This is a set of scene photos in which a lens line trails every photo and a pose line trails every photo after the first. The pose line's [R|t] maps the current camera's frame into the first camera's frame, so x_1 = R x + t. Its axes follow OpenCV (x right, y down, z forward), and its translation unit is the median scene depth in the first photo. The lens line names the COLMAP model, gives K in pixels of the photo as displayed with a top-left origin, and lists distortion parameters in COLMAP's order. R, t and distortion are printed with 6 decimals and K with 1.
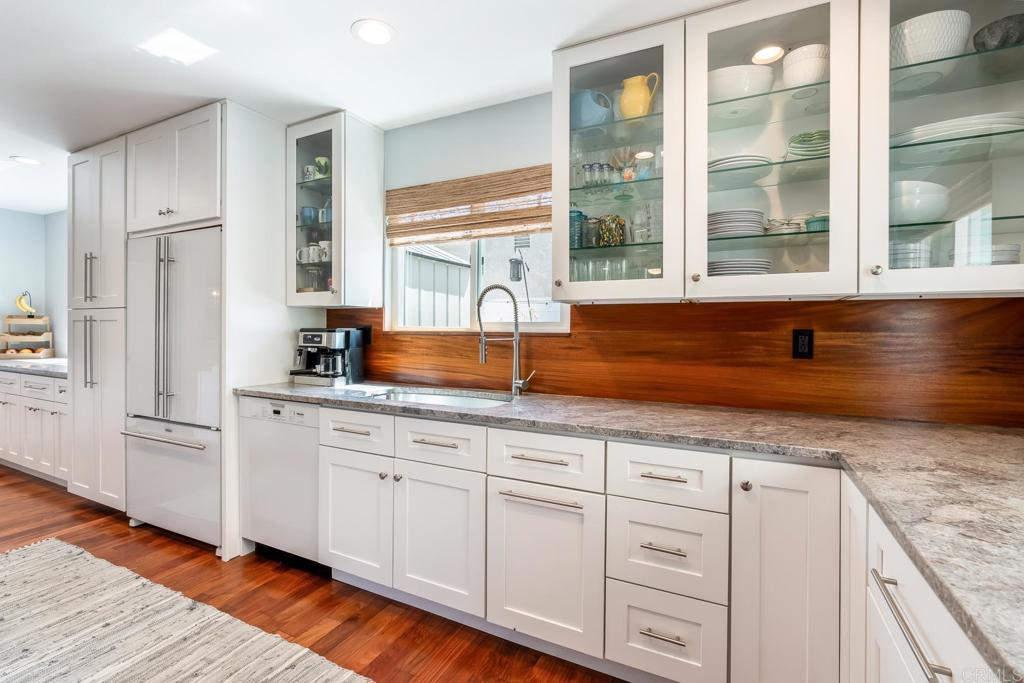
lens RADIAL K [[462.6, 0, 521.0], [0, 462.6, 329.8], [0, 0, 1]] dist [-0.016946, 0.005379]
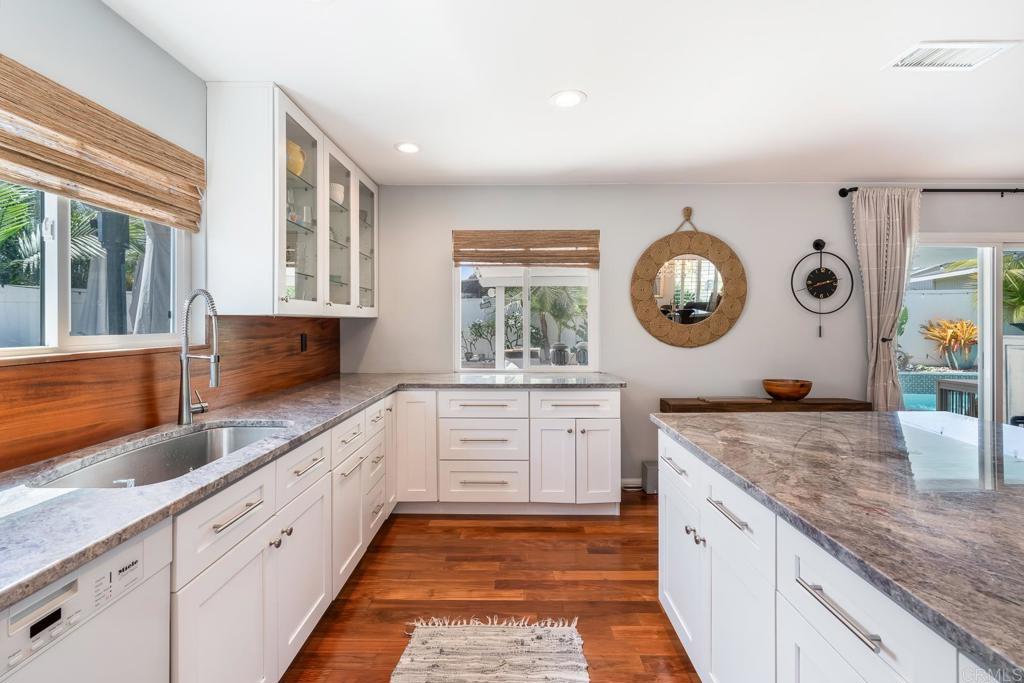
lens RADIAL K [[462.6, 0, 507.6], [0, 462.6, 320.8], [0, 0, 1]] dist [-0.016946, 0.005379]
pose [[-0.423140, -0.001482, 0.906063, -0.890445], [0.004206, 0.999985, 0.003600, -0.039432], [-0.906054, 0.005334, -0.423128, 0.756596]]
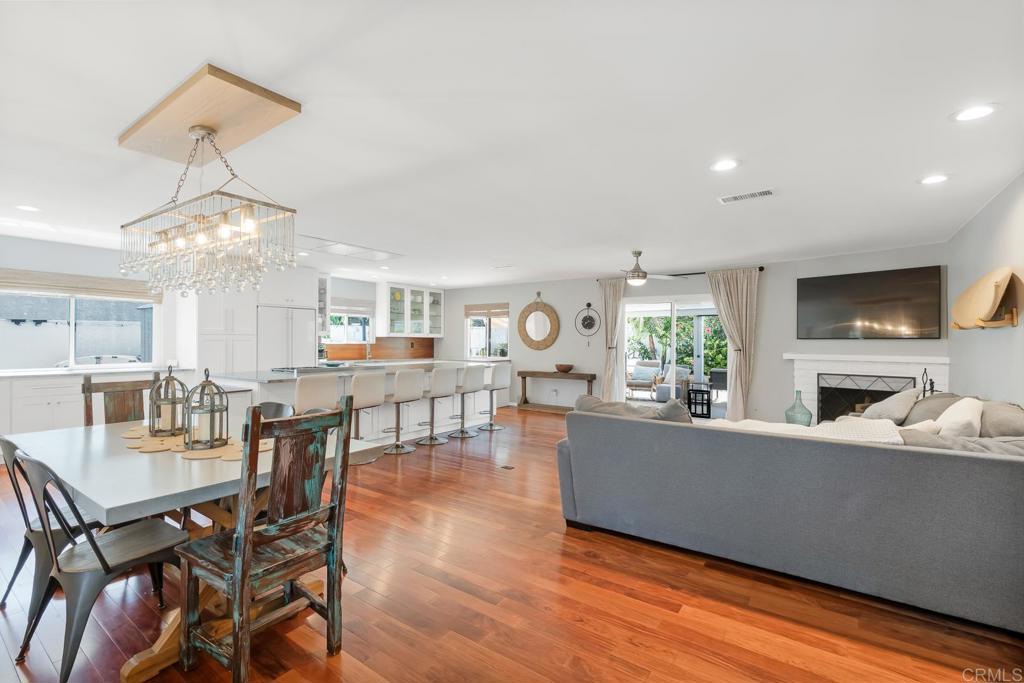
lens RADIAL K [[462.6, 0, 511.6], [0, 462.6, 338.9], [0, 0, 1]] dist [-0.016946, 0.005379]
pose [[0.160506, 0.000408, 0.987035, -3.338844], [0.001087, 0.999999, -0.000590, -0.028963], [-0.987034, 0.001168, 0.160506, -0.748850]]
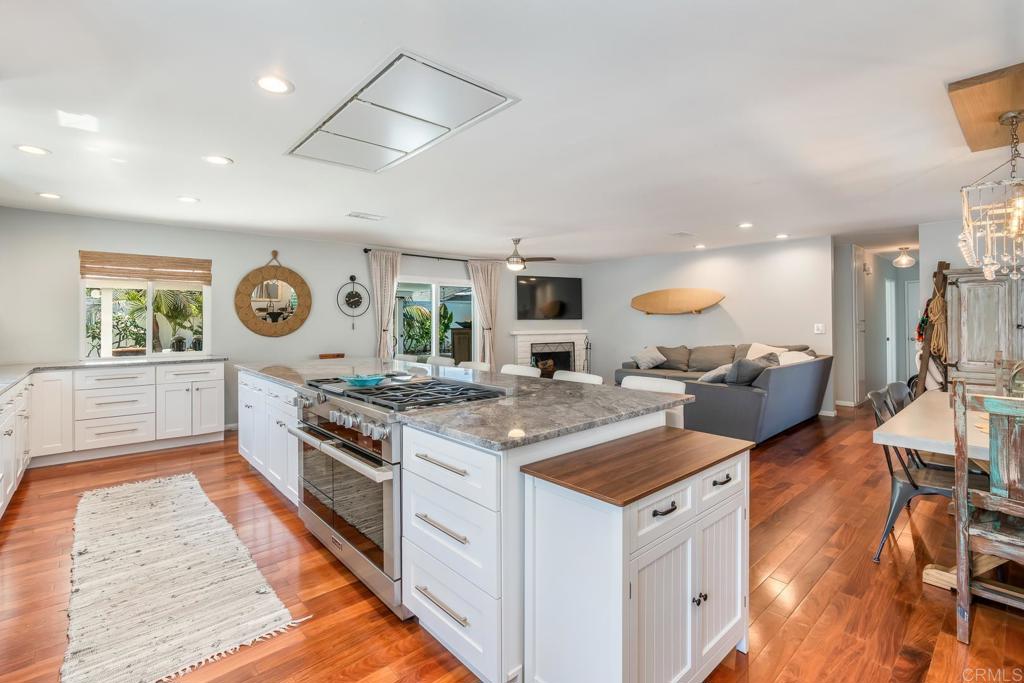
lens RADIAL K [[462.6, 0, 513.3], [0, 462.6, 317.1], [0, 0, 1]] dist [-0.016946, 0.005379]
pose [[-0.928647, 0.005286, 0.370928, -1.835387], [0.003999, 0.999983, -0.004239, -0.033358], [-0.370944, -0.002453, -0.928652, 1.372471]]
